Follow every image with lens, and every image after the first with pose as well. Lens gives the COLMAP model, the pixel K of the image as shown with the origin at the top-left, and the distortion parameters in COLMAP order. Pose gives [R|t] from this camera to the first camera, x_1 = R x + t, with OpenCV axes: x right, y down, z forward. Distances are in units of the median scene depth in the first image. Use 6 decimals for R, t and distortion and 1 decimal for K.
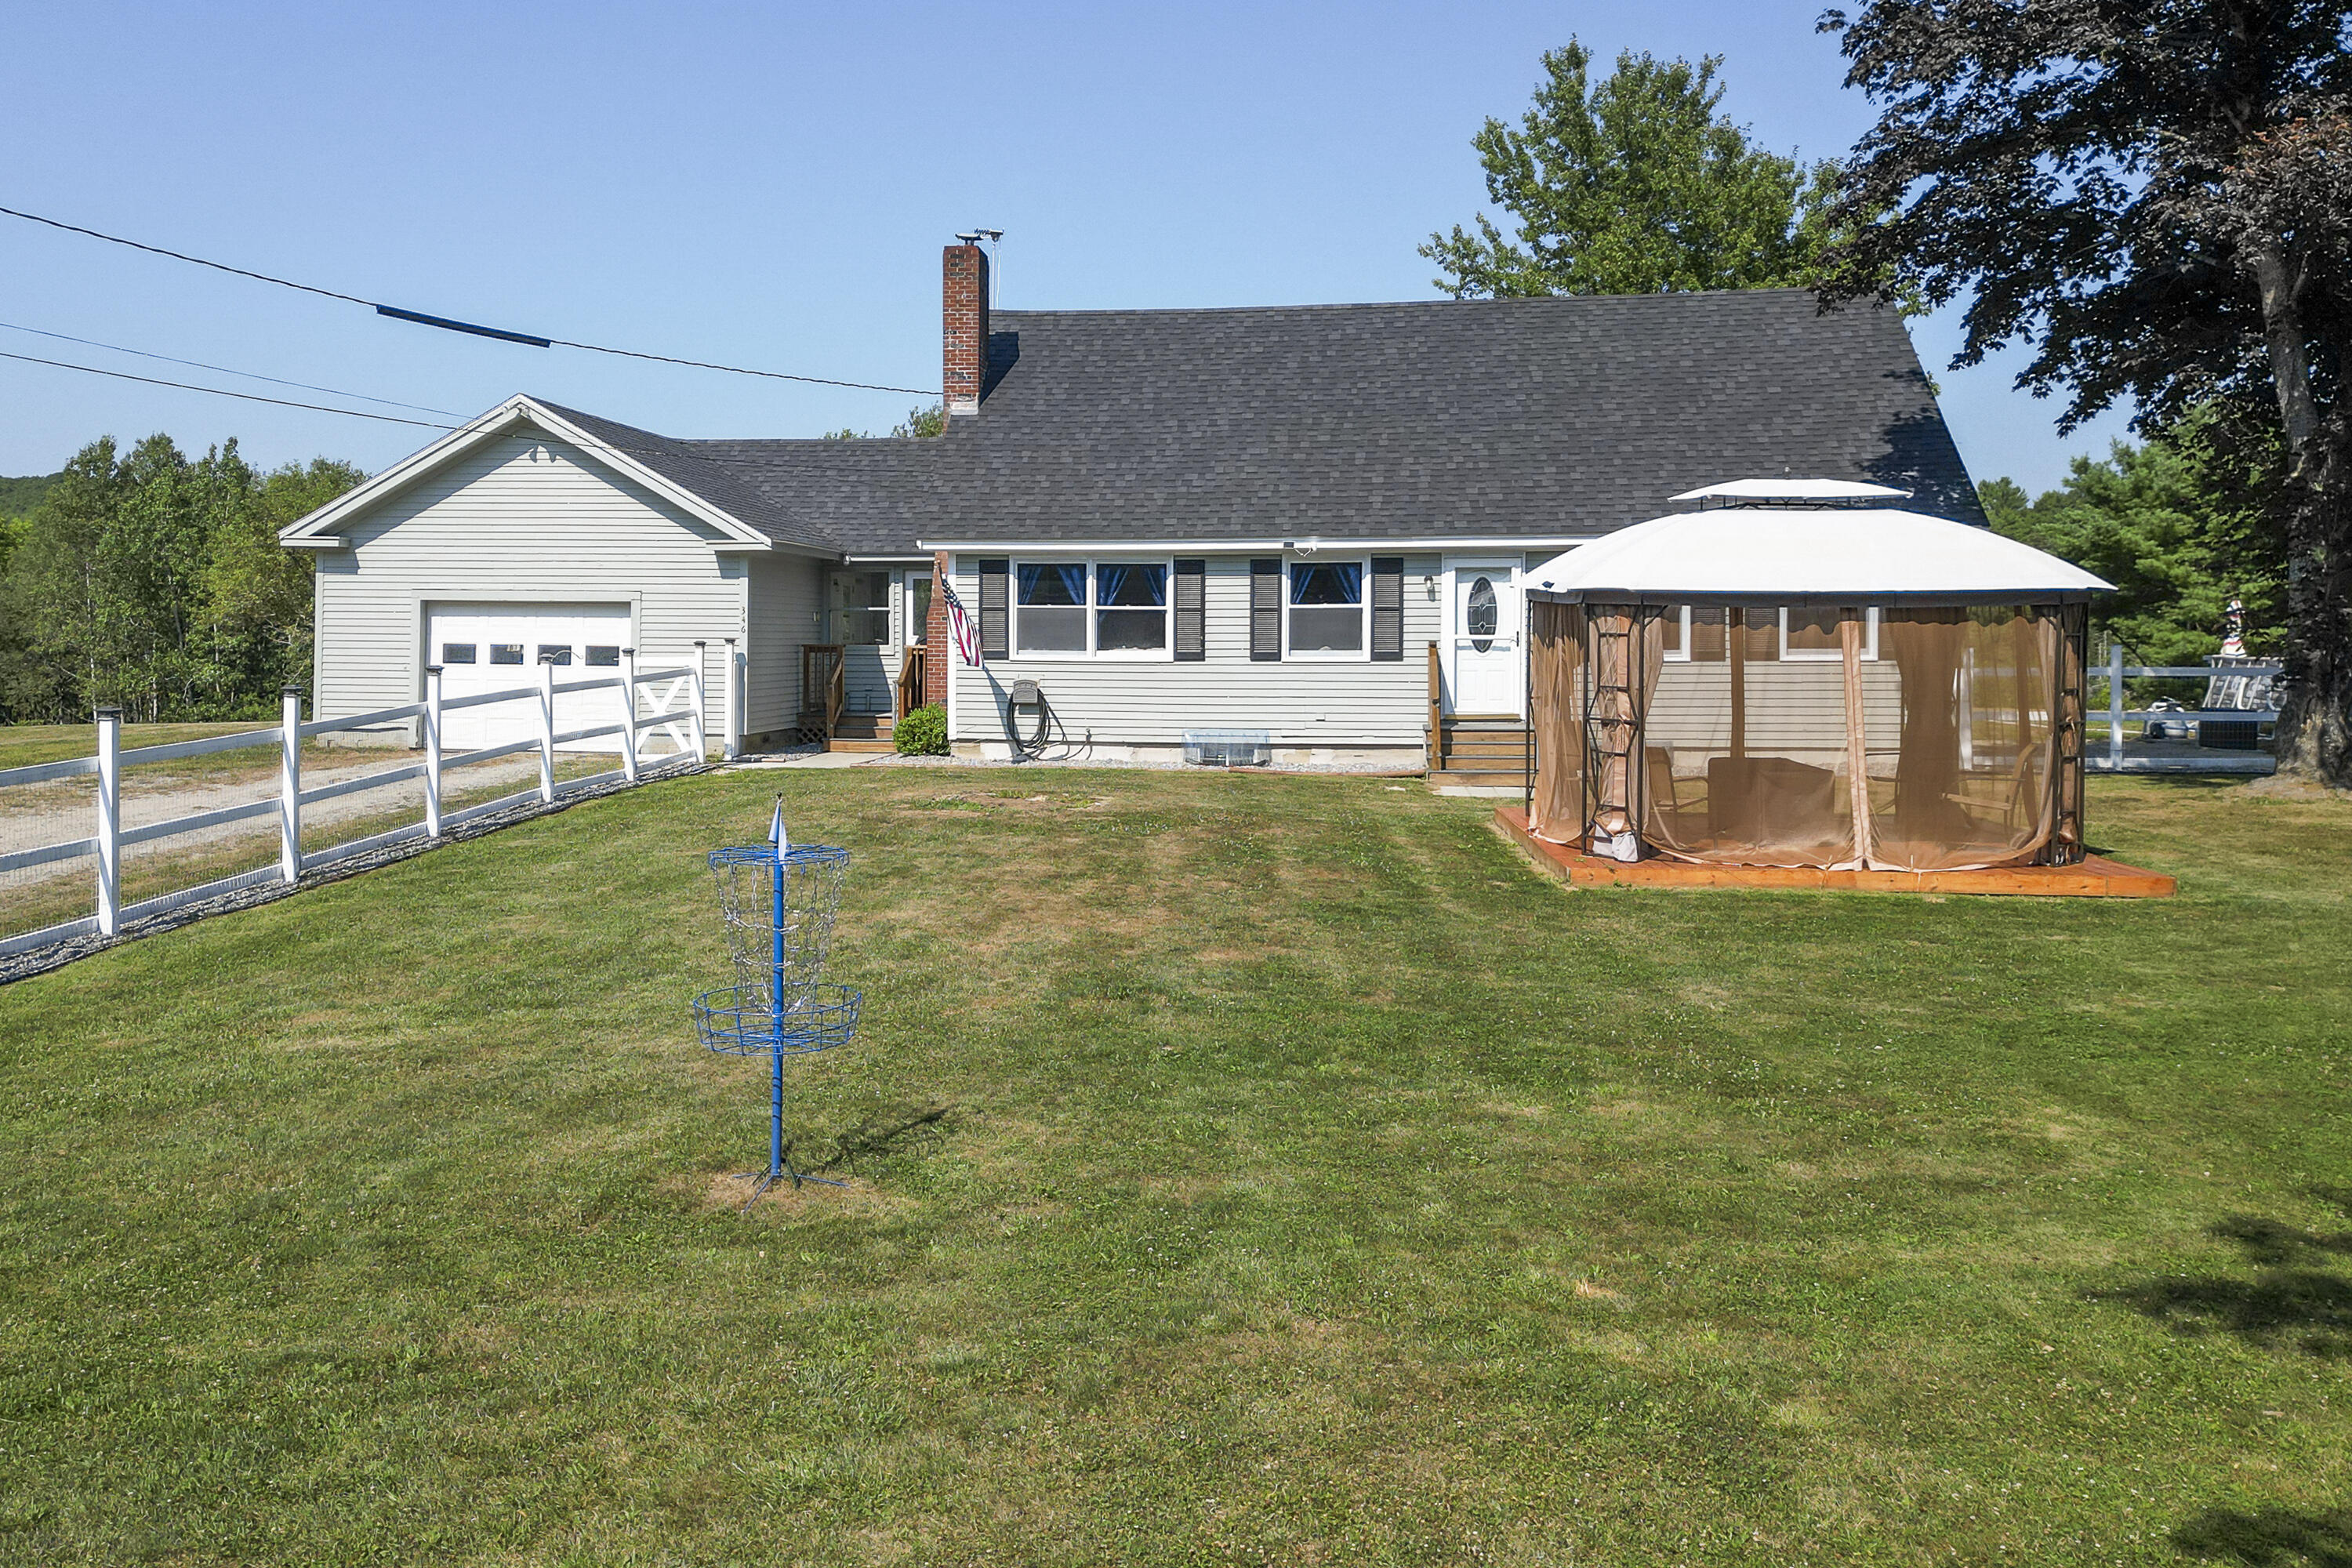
lens RADIAL K [[1962.3, 0, 1076.3], [0, 1962.3, 696.4], [0, 0, 1]] dist [0.117897, -0.087982]
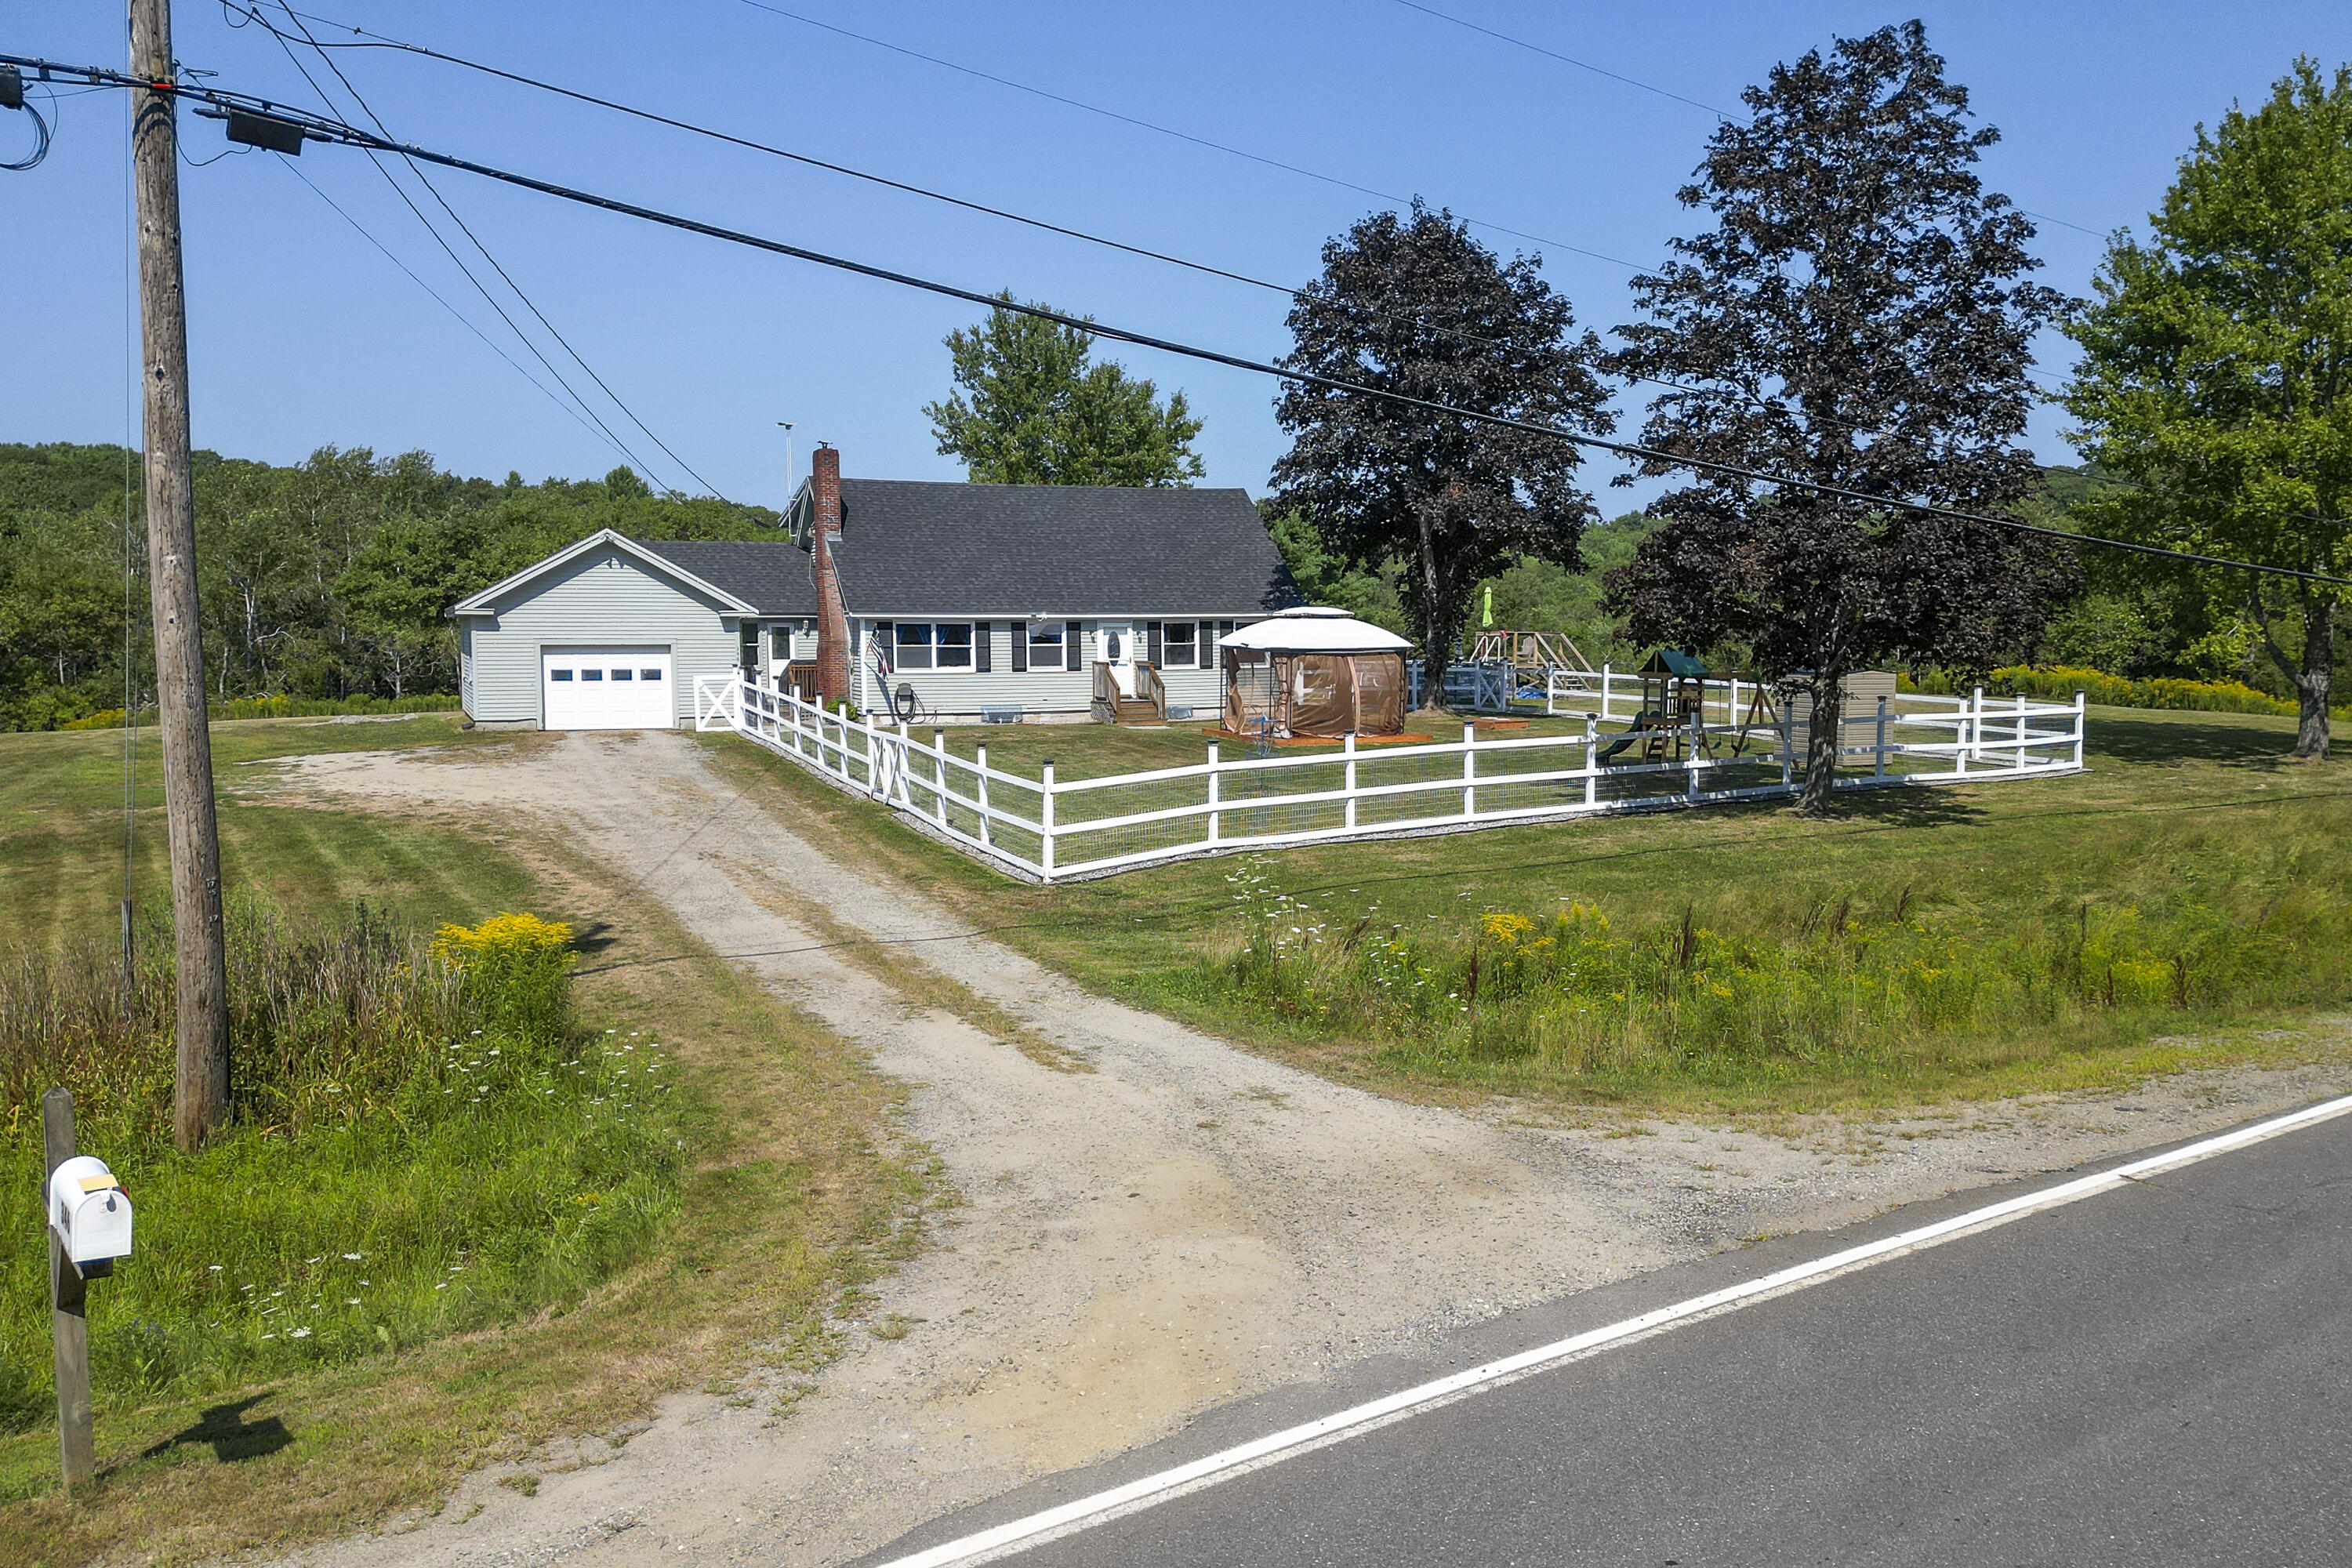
lens RADIAL K [[1962.3, 0, 1217.8], [0, 1962.3, 793.6], [0, 0, 1]] dist [0.117897, -0.087982]
pose [[0.856456, -0.051378, 0.513656, -0.778187], [0.025320, 0.998018, 0.057607, -0.004019], [-0.515598, -0.036332, 0.856060, -0.863806]]
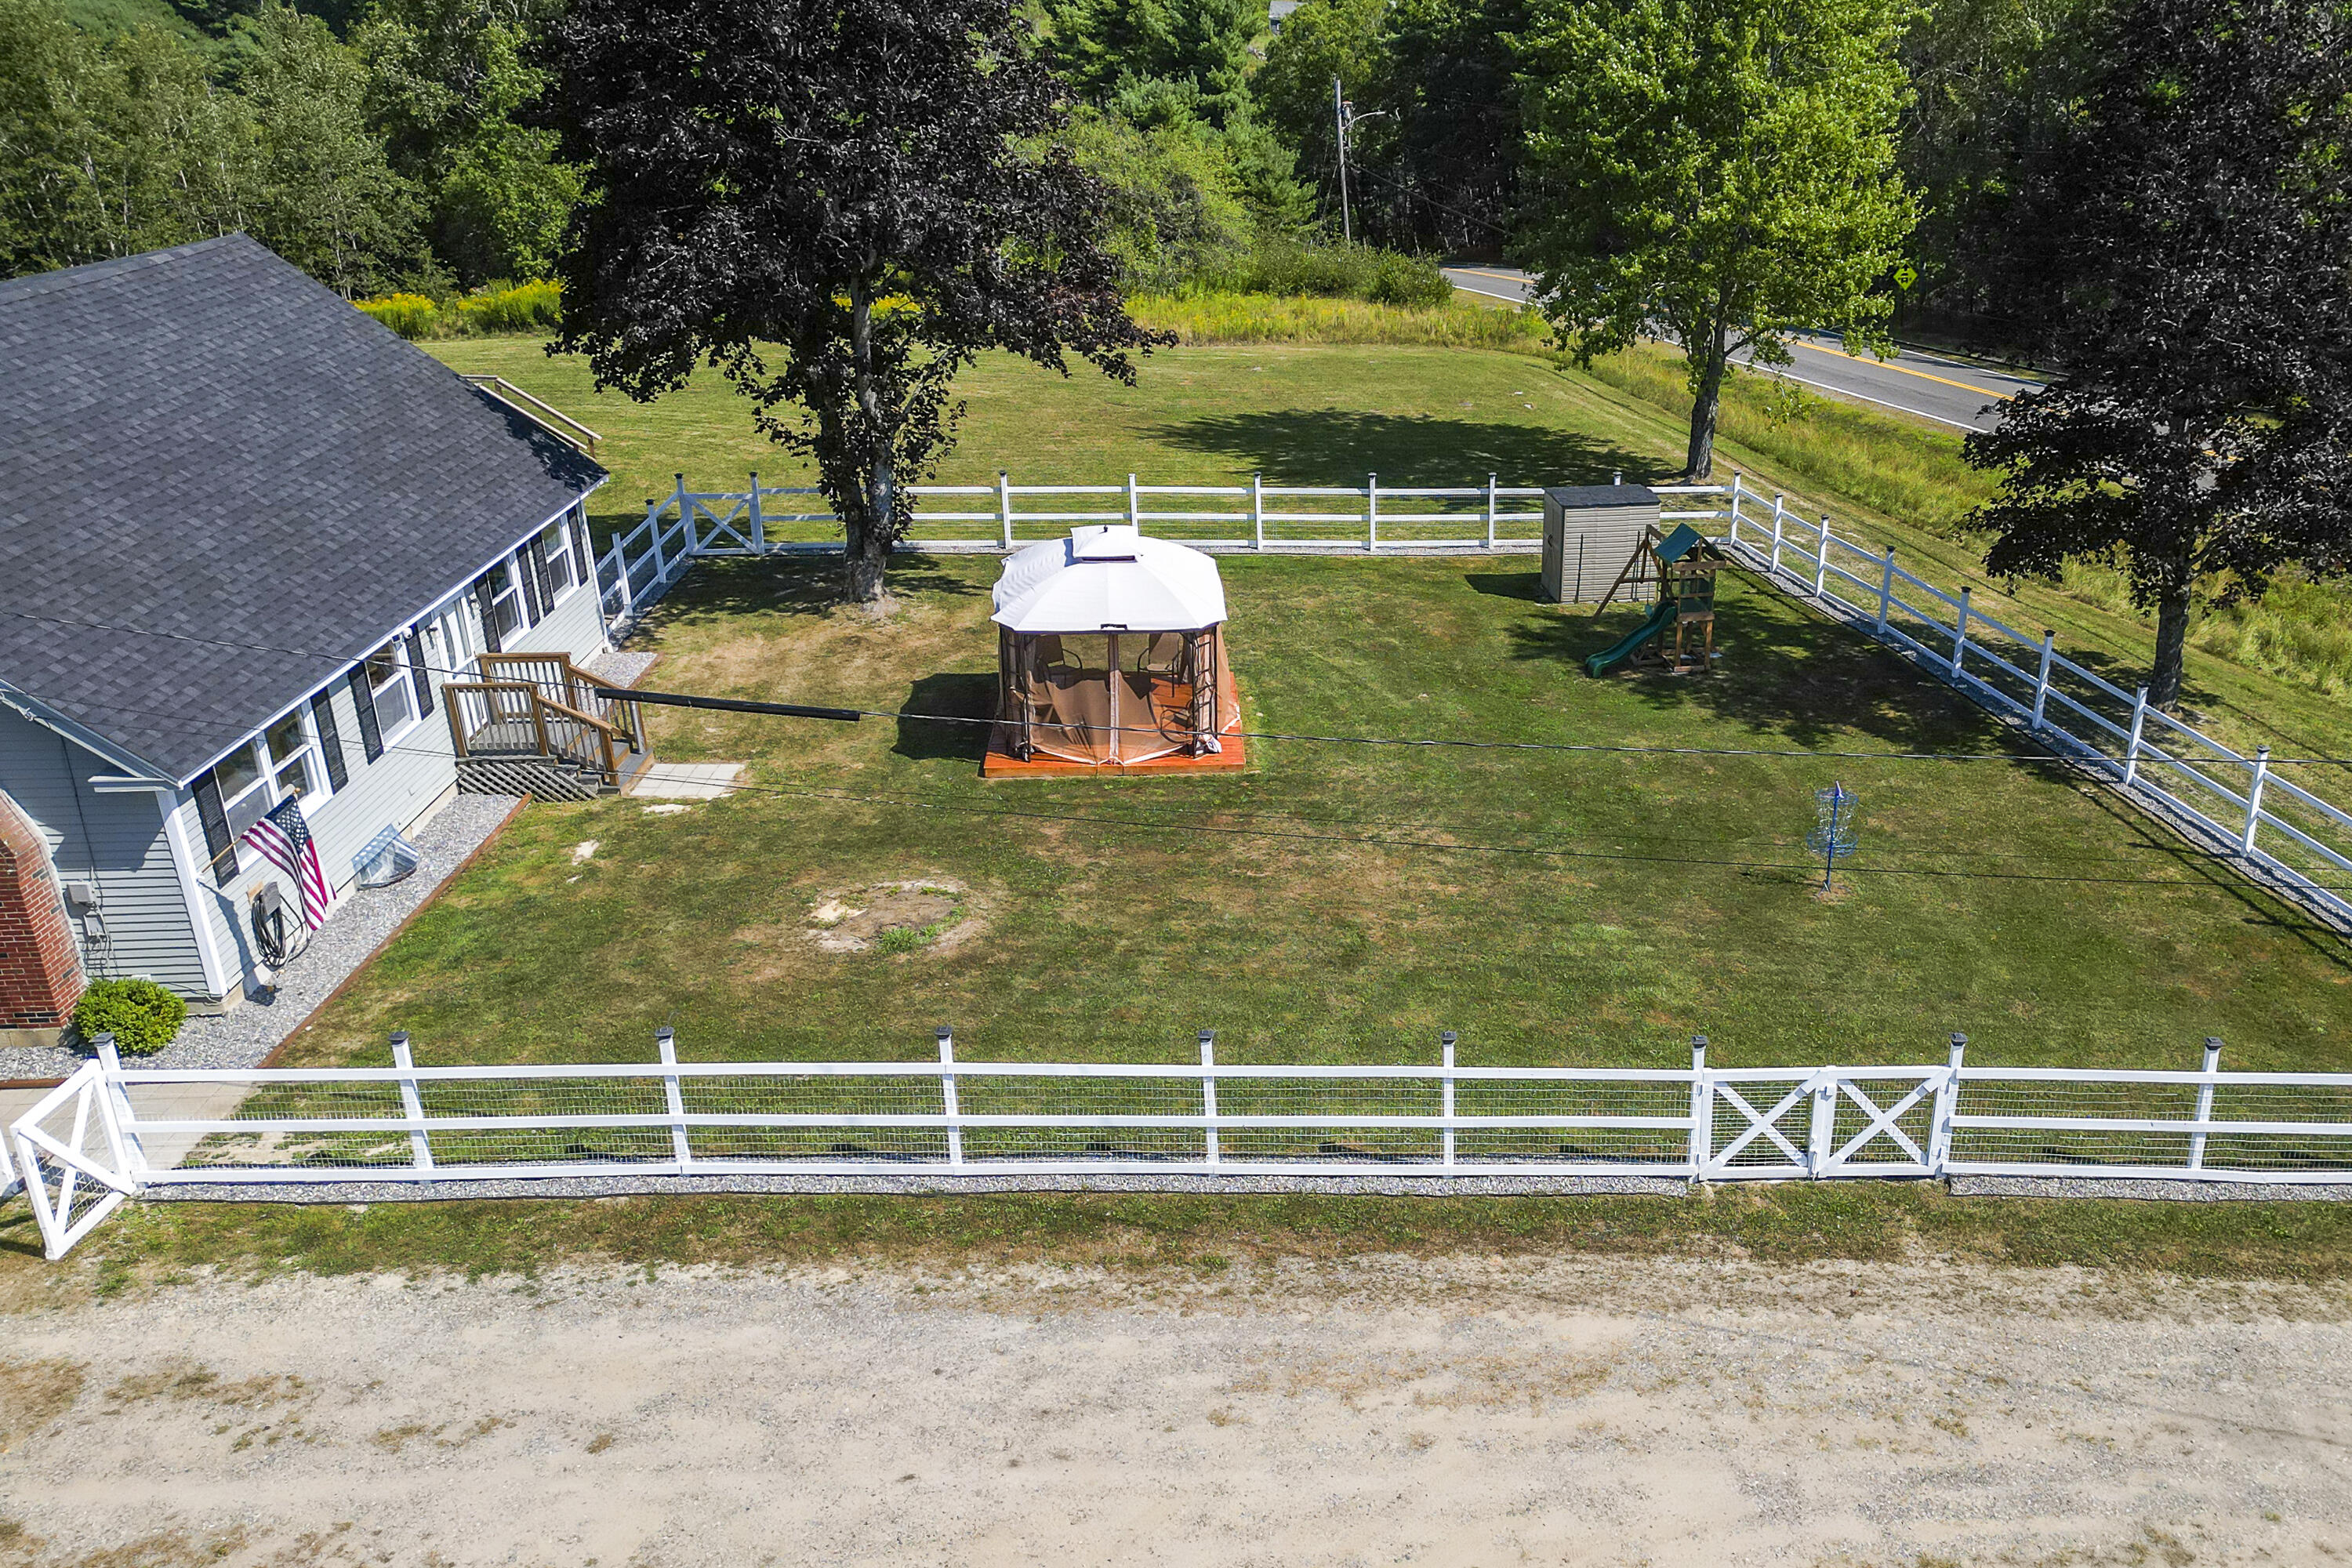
lens RADIAL K [[1962.3, 0, 1440.3], [0, 1962.3, 747.2], [0, 0, 1]] dist [0.117897, -0.087982]
pose [[-0.203036, -0.361136, 0.910141, -0.895662], [0.029595, 0.926814, 0.374354, -0.373457], [-0.978724, 0.102943, -0.177488, 0.652118]]
